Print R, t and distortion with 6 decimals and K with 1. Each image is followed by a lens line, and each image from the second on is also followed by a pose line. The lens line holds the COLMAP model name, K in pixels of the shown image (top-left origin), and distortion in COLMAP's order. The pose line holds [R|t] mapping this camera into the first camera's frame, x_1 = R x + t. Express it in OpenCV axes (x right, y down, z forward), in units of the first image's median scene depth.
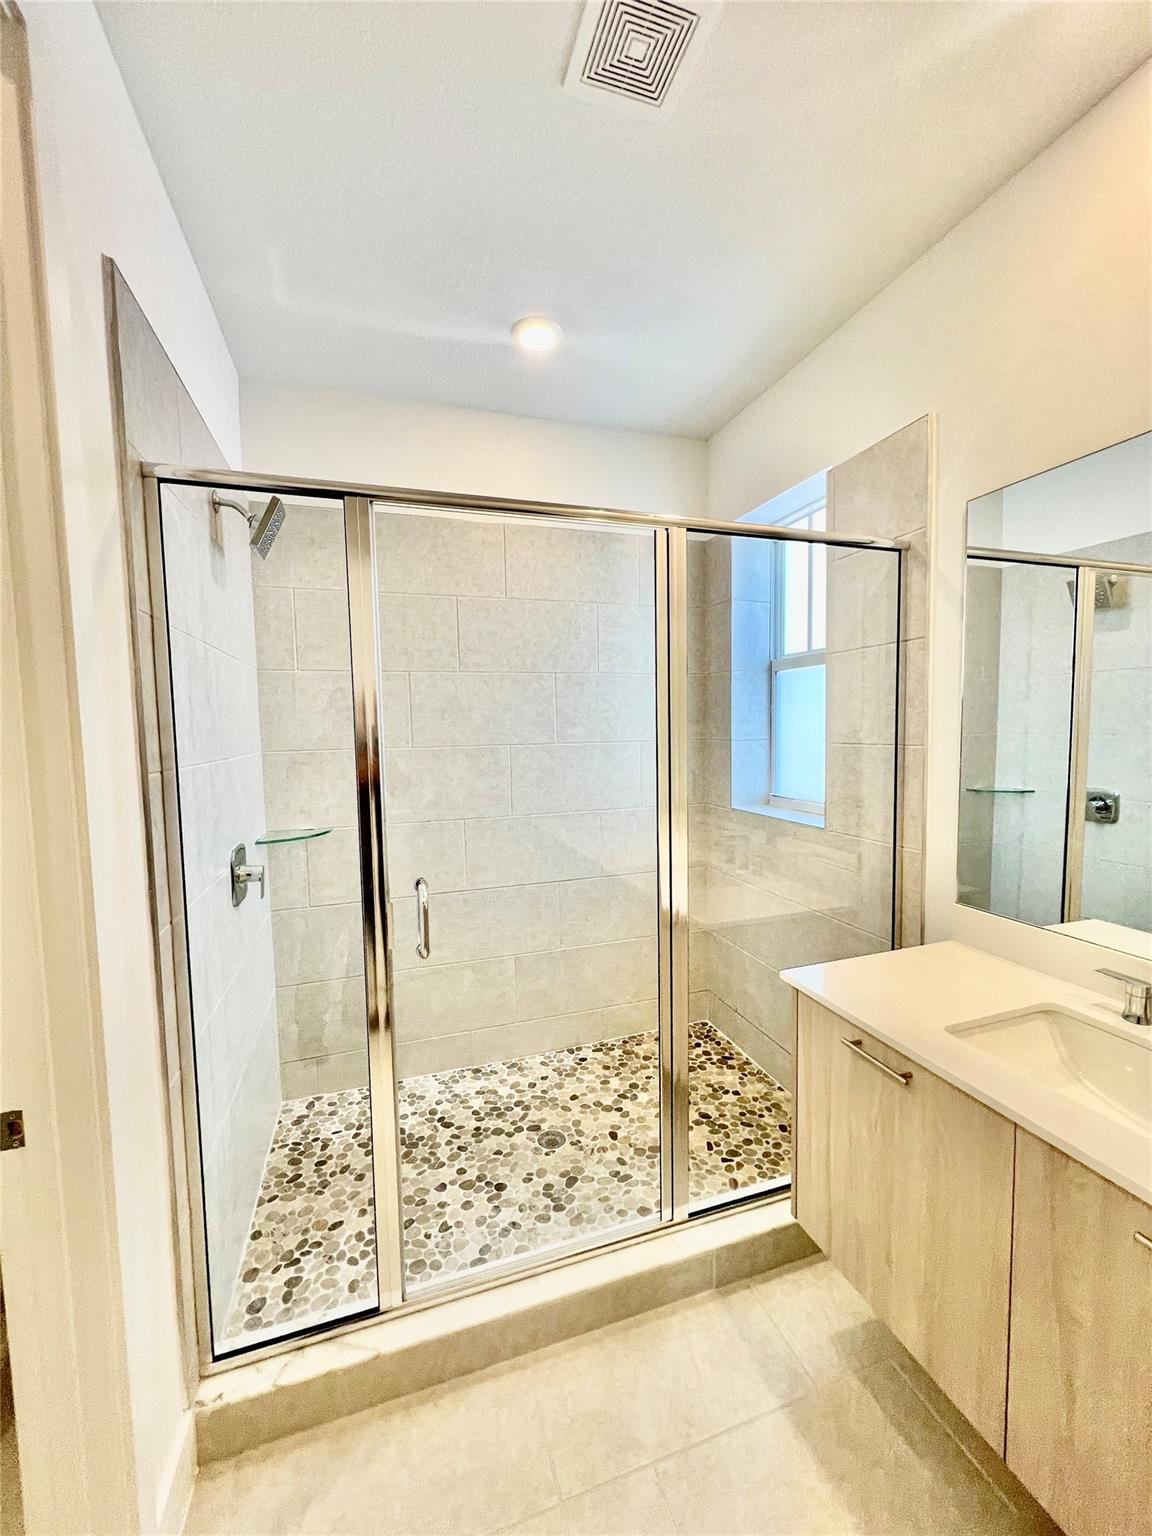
lens RADIAL K [[616.4, 0, 582.5], [0, 616.4, 768.4], [0, 0, 1]] dist [-0.000053, 0.000162]
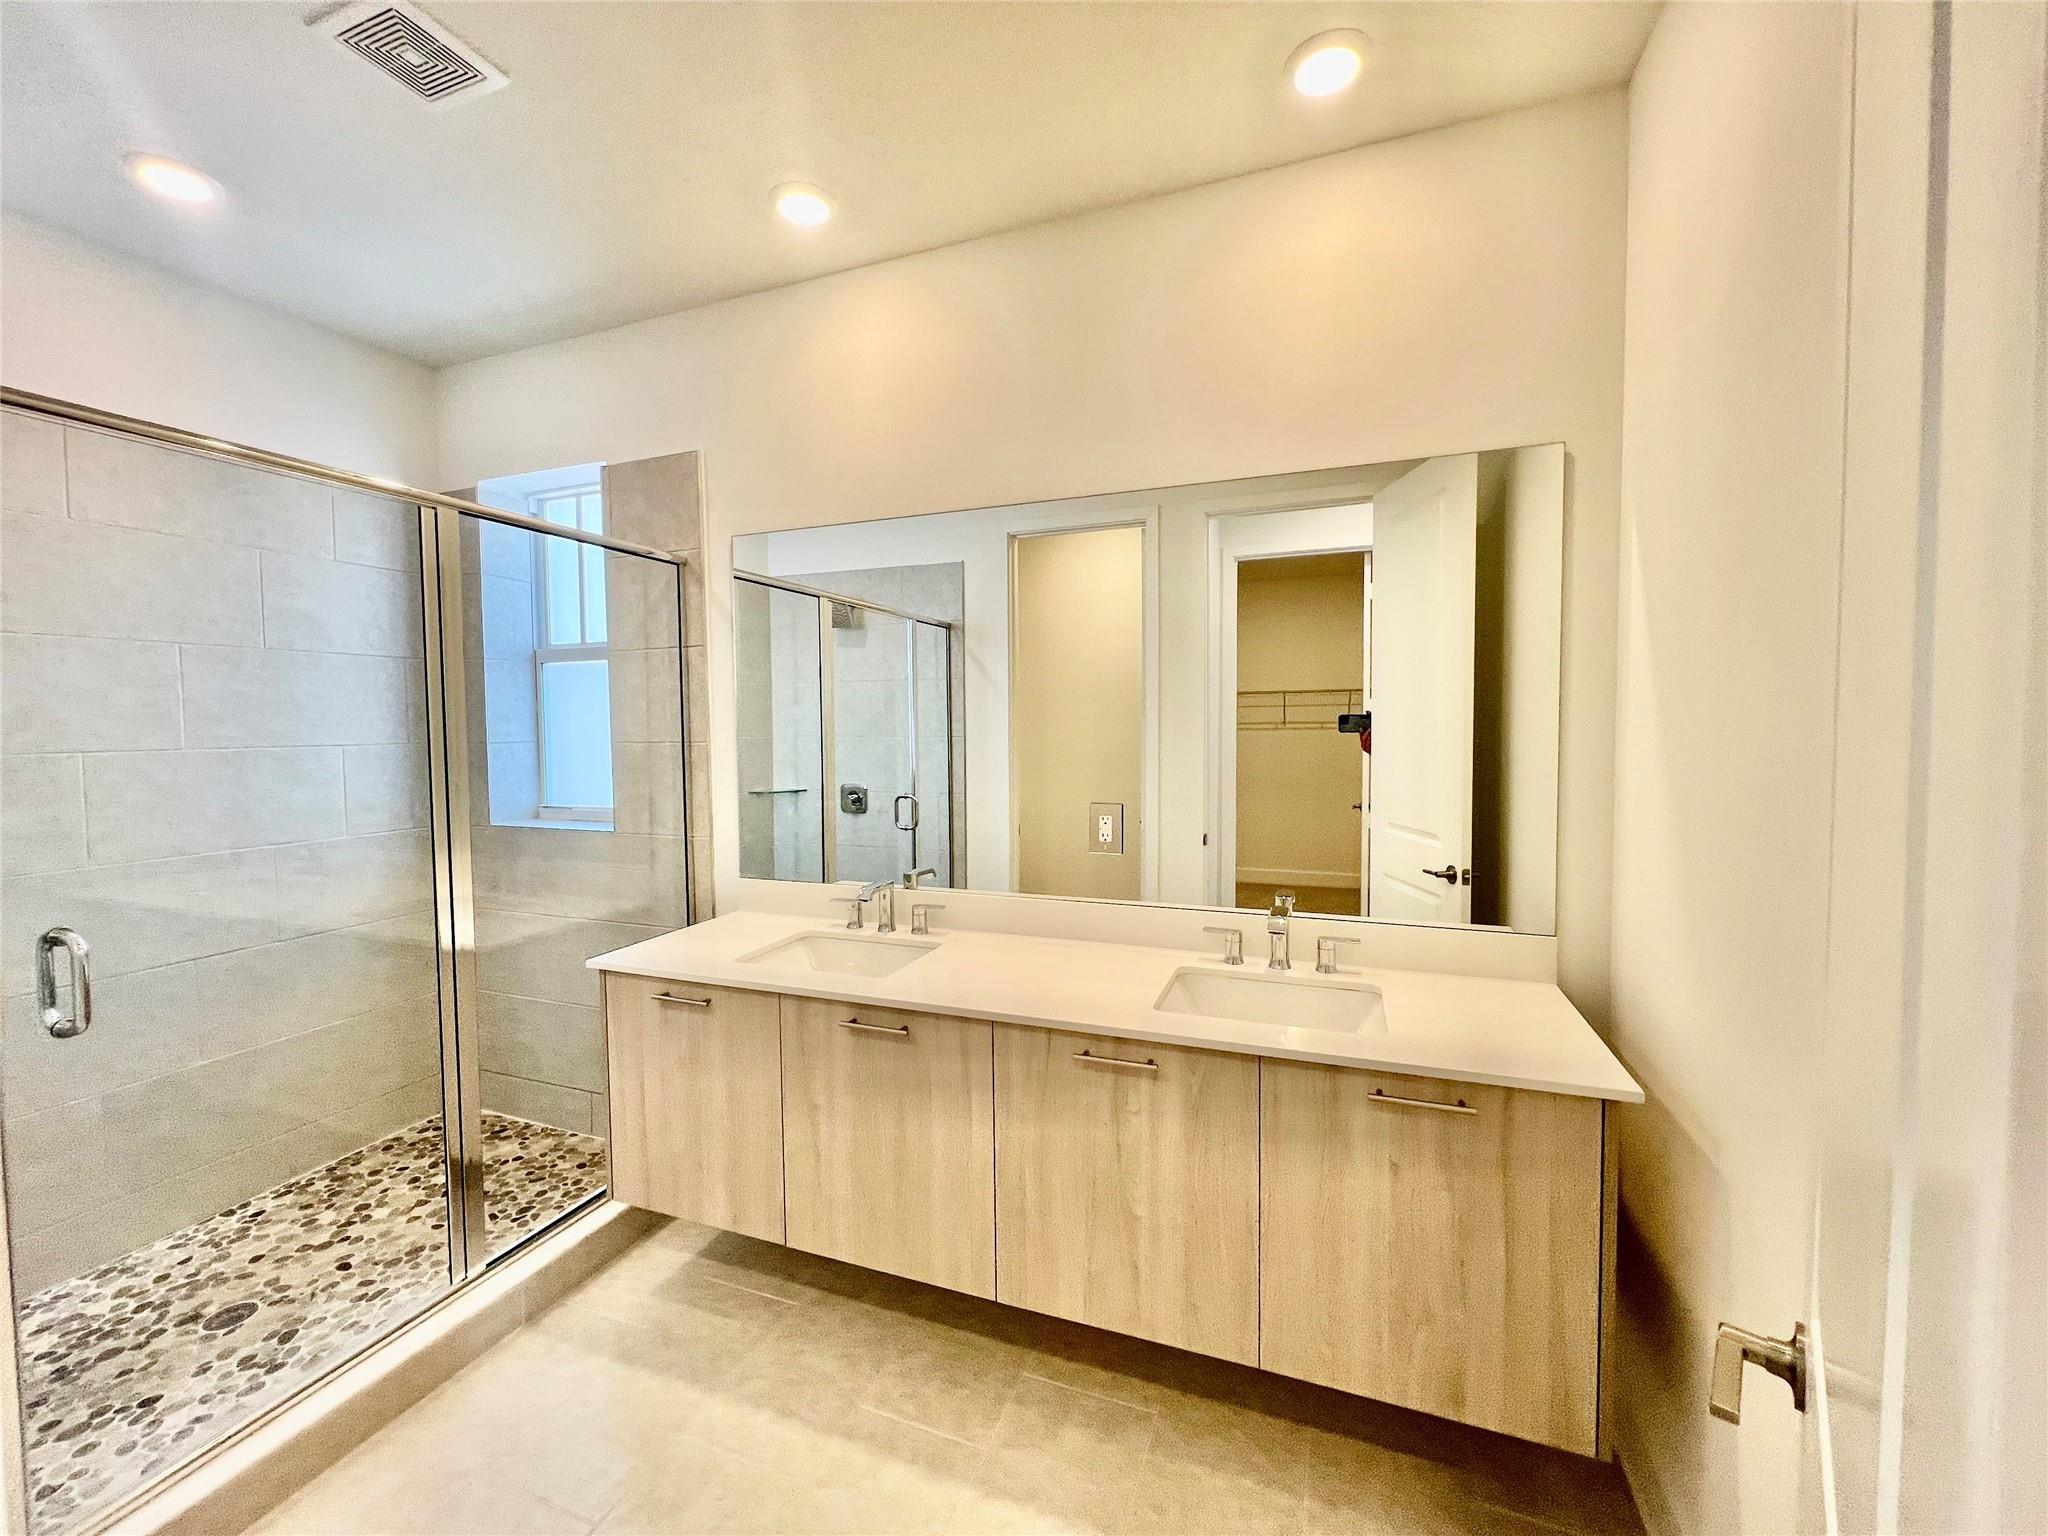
lens RADIAL K [[821.9, 0, 1029.0], [0, 821.9, 758.0], [0, 0, 1]] dist [-0.000053, 0.000162]
pose [[0.636526, -0.022936, 0.770914, -0.170673], [0.053298, 0.998476, -0.014301, 0.033981], [-0.769411, 0.050191, 0.636779, -0.302021]]
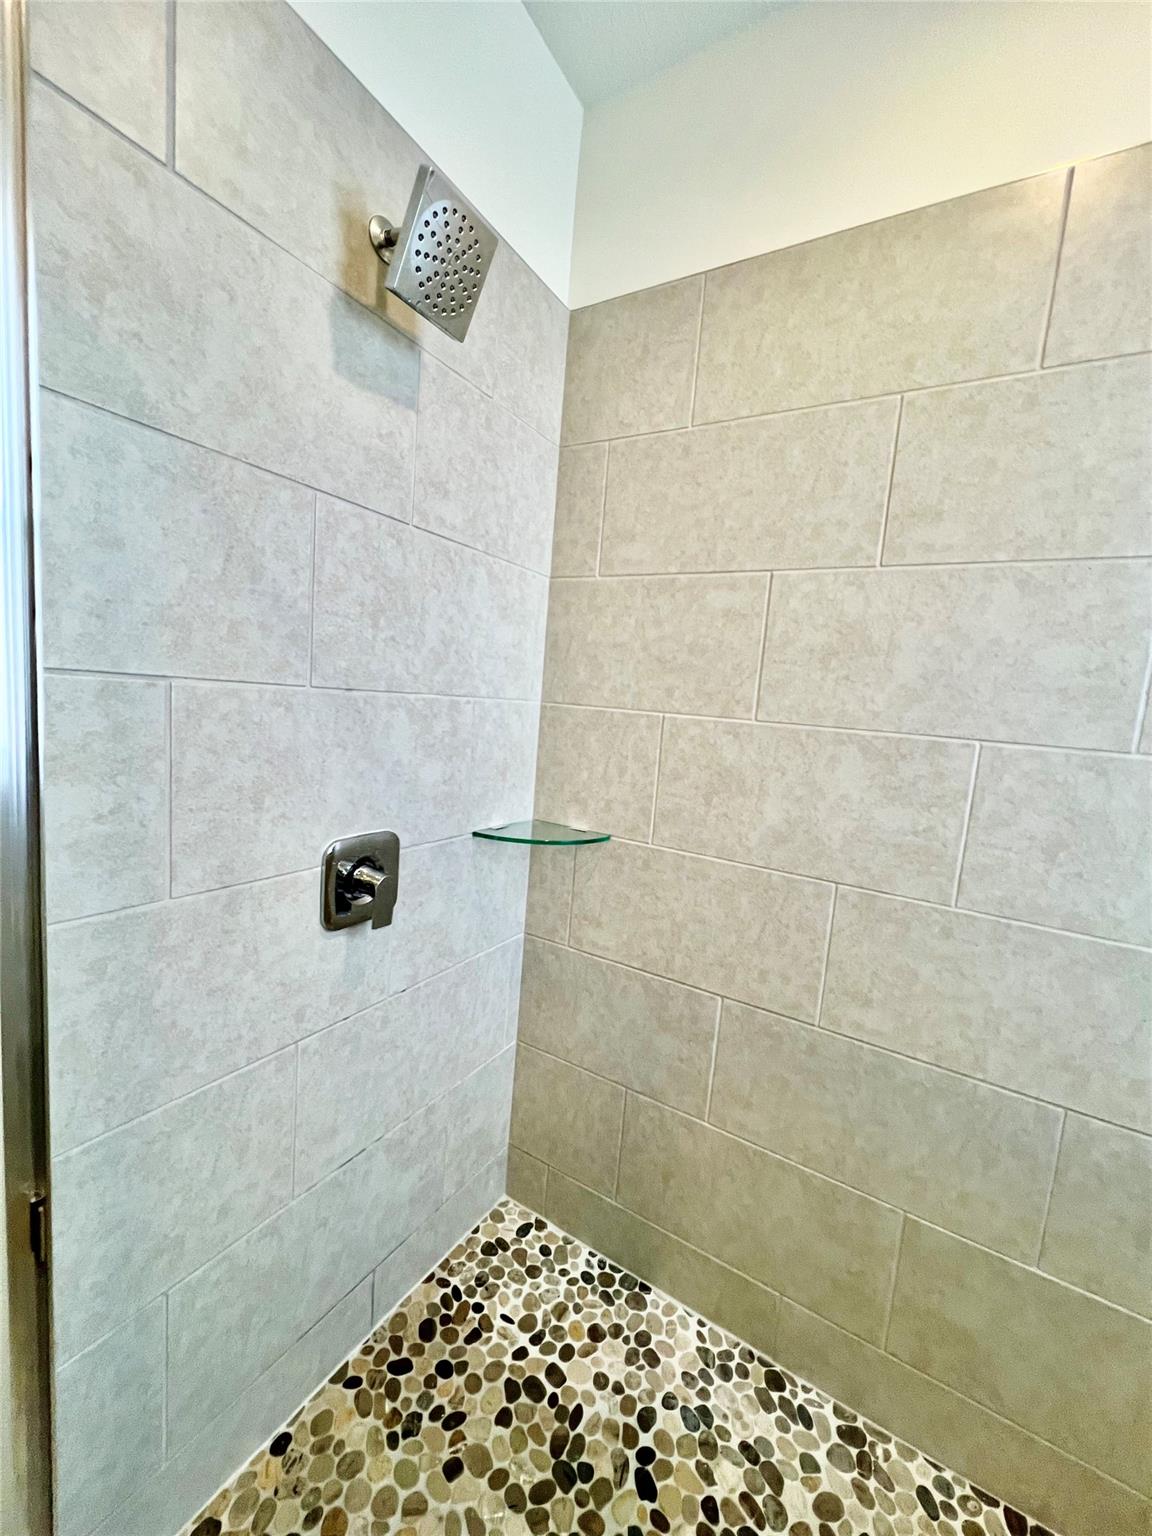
lens RADIAL K [[616.4, 0, 582.5], [0, 616.4, 768.4], [0, 0, 1]] dist [-0.000053, 0.000162]
pose [[0.644311, 0.160951, -0.747635, 0.023948], [-0.146854, 0.985448, 0.085590, -0.019114], [0.750531, 0.054647, 0.658572, 0.604019]]
